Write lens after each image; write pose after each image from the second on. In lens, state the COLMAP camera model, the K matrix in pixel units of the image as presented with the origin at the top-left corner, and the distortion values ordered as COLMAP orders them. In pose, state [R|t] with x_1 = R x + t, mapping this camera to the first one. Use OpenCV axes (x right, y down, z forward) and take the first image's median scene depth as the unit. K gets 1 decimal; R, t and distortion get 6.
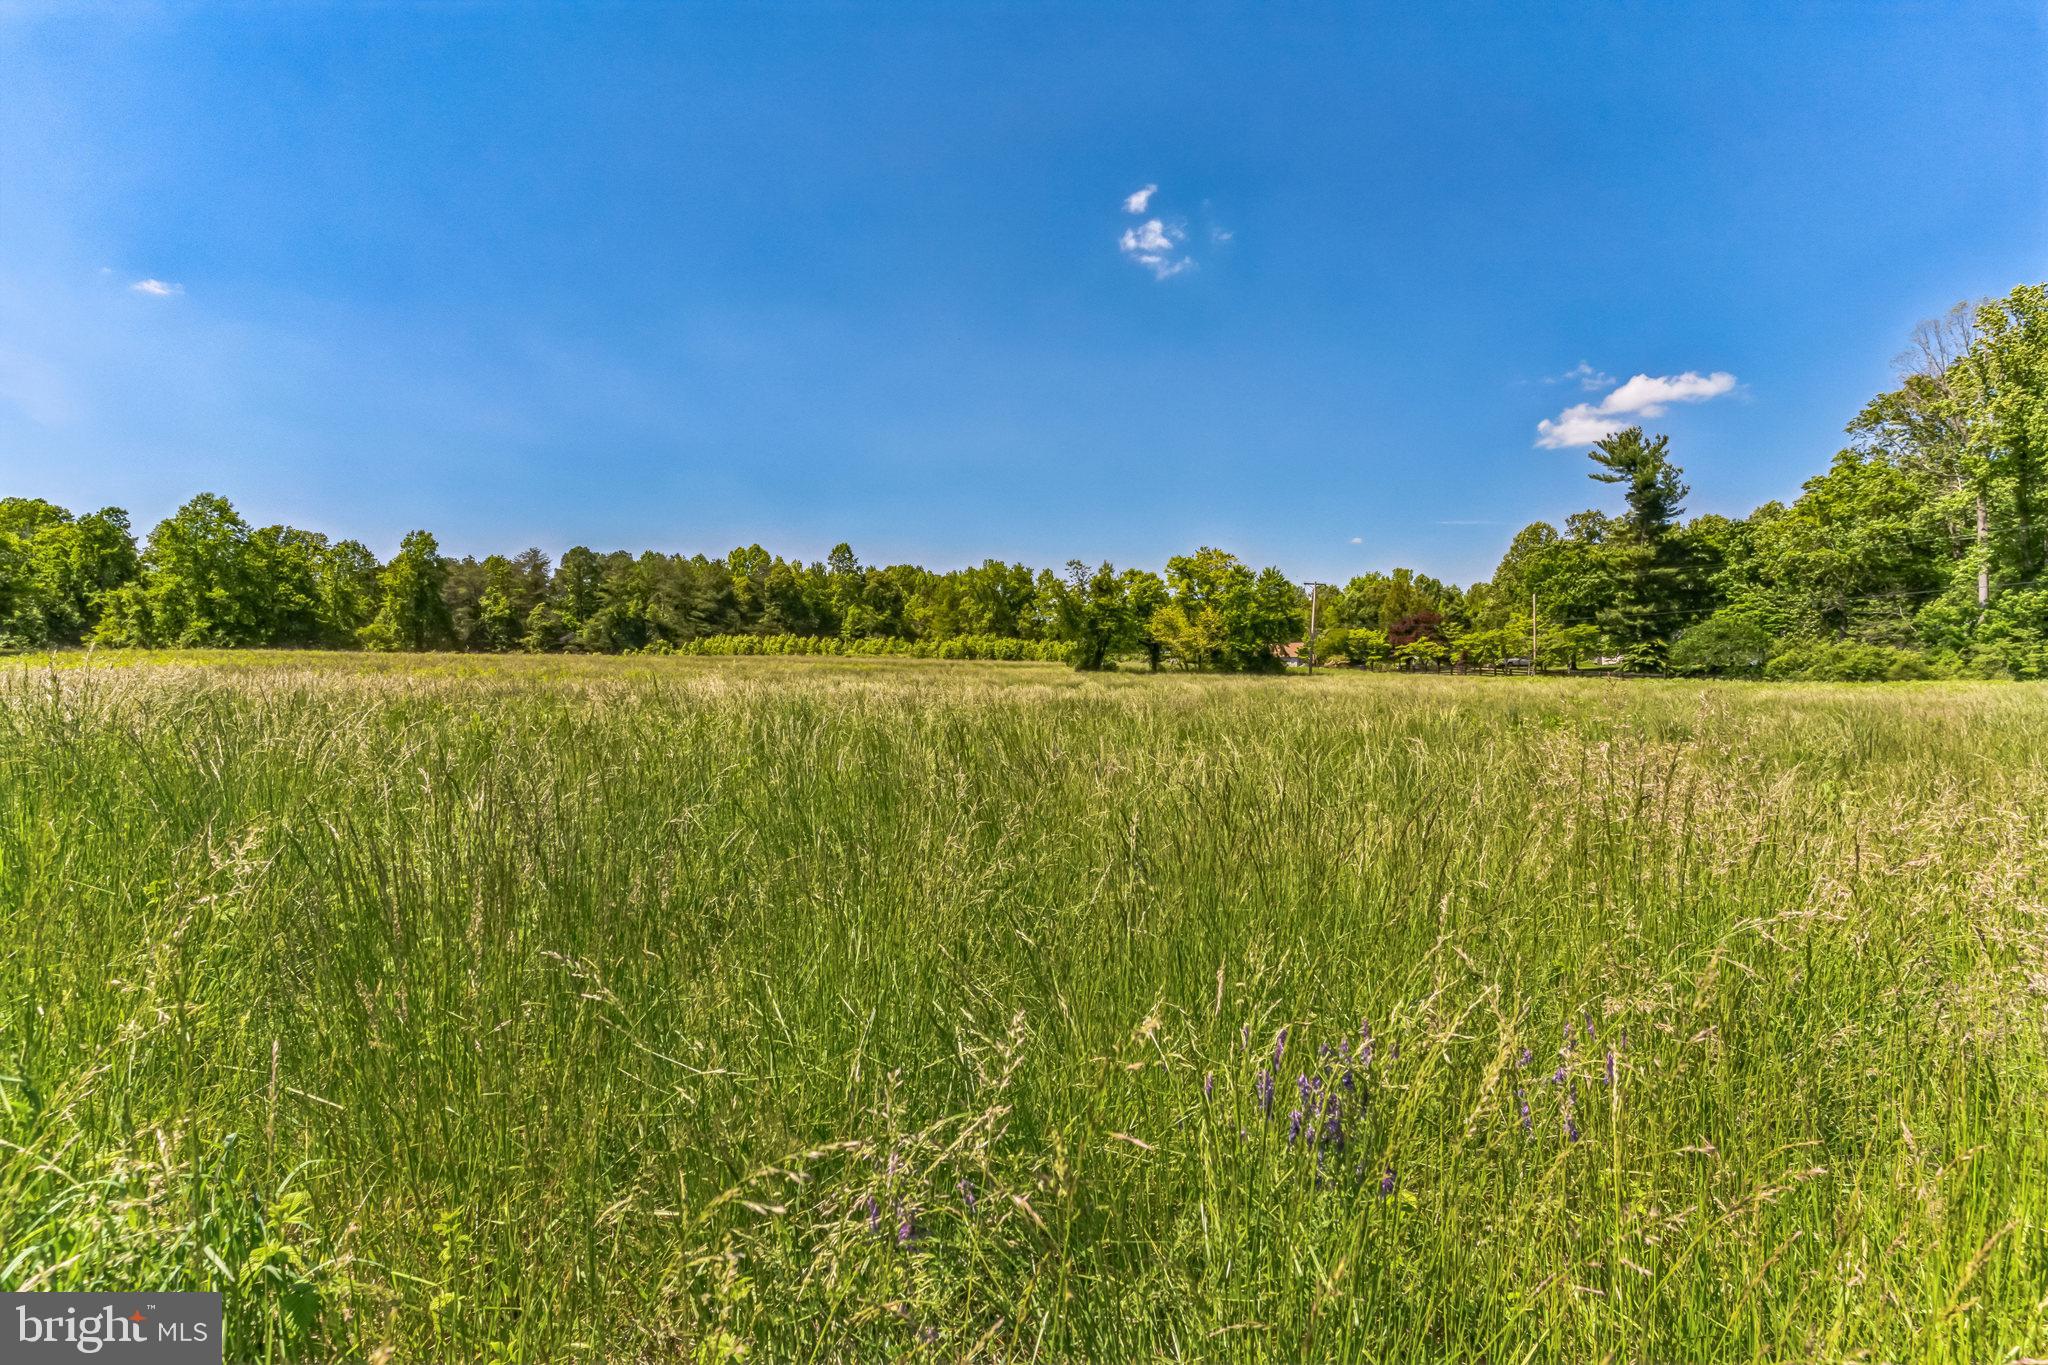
lens RADIAL K [[999.8, 0, 1029.3], [0, 999.8, 694.0], [0, 0, 1]] dist [0.013348, -0.001974]
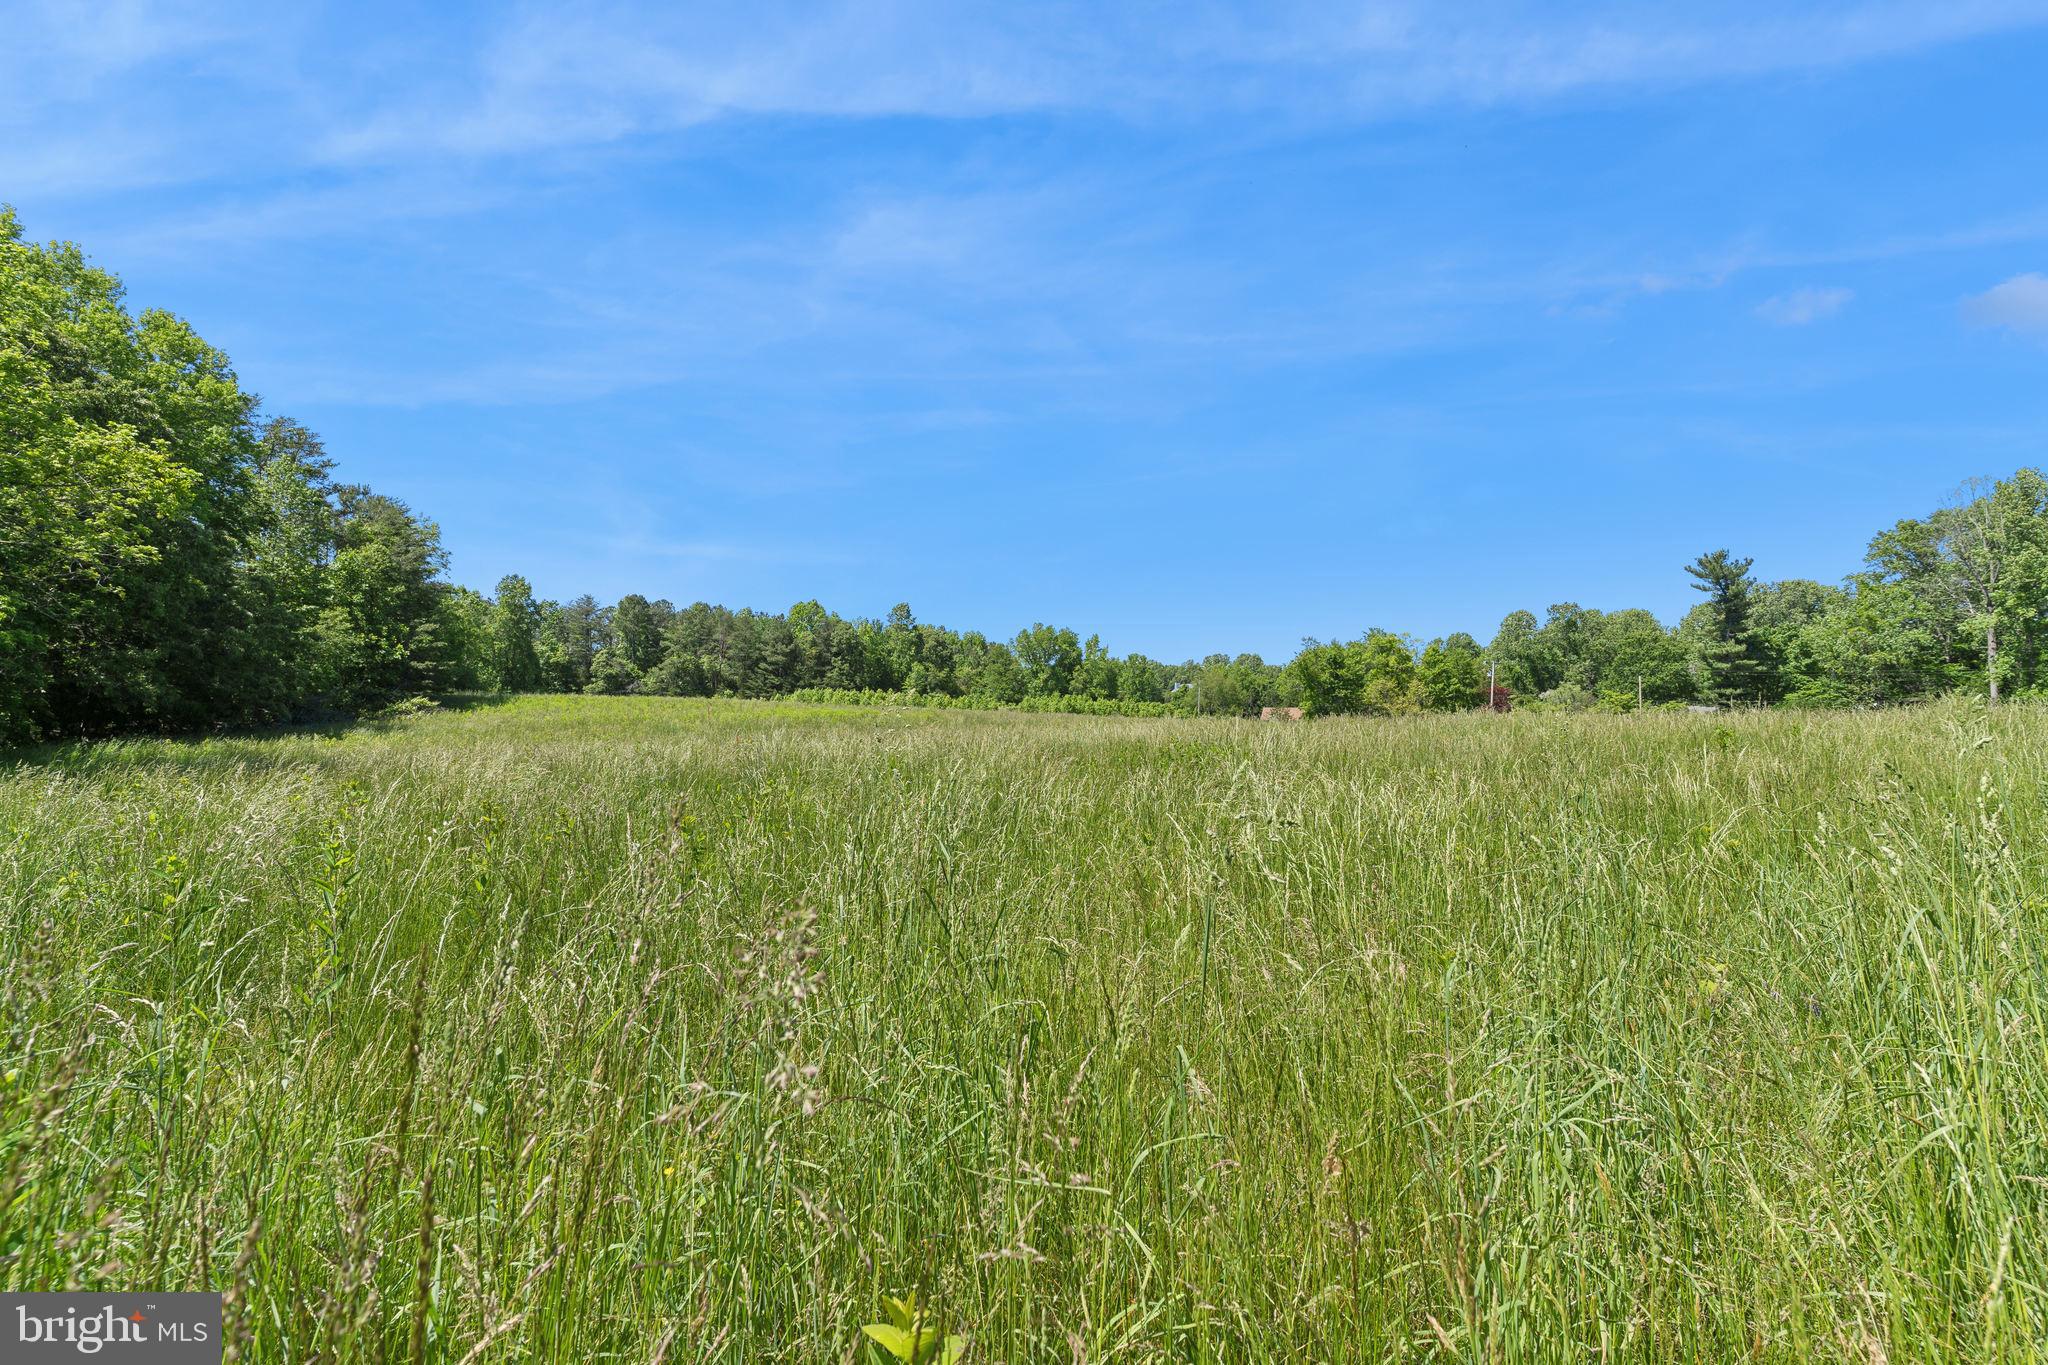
lens RADIAL K [[999.8, 0, 1012.8], [0, 999.8, 677.3], [0, 0, 1]] dist [0.013348, -0.001974]
pose [[0.982493, 0.028471, 0.184110, -0.270039], [-0.015064, 0.997158, -0.073812, 0.002012], [-0.185688, 0.069747, 0.980130, -0.037235]]
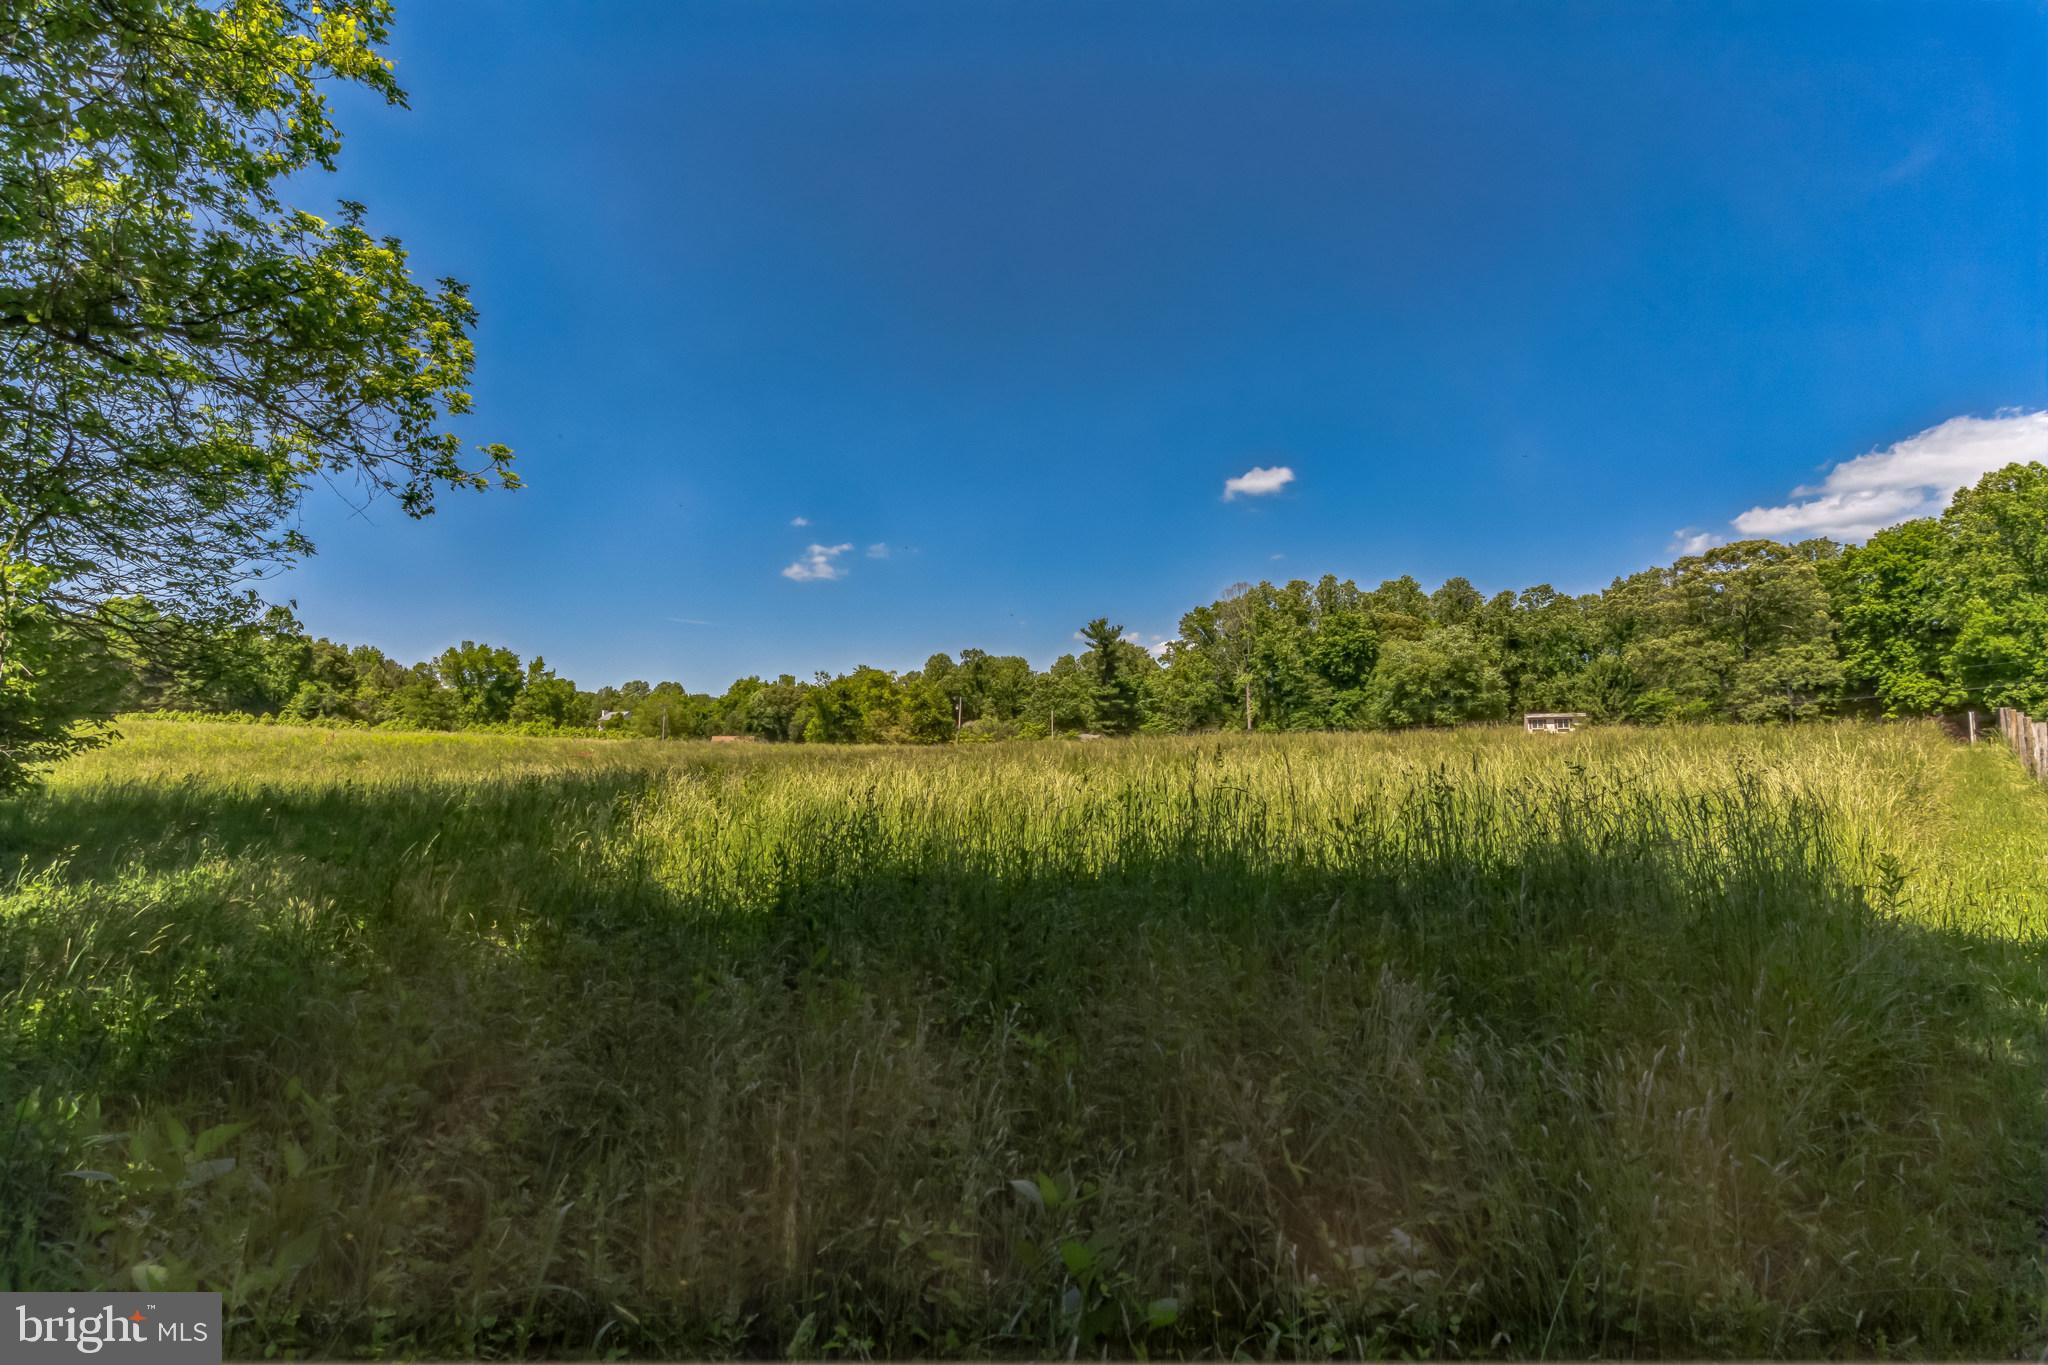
lens RADIAL K [[999.8, 0, 1020.6], [0, 999.8, 680.3], [0, 0, 1]] dist [0.013348, -0.001974]
pose [[0.679482, 0.063841, 0.730909, -0.389868], [0.015166, 0.994772, -0.100987, 0.006363], [-0.733535, 0.079704, 0.674962, -0.020681]]
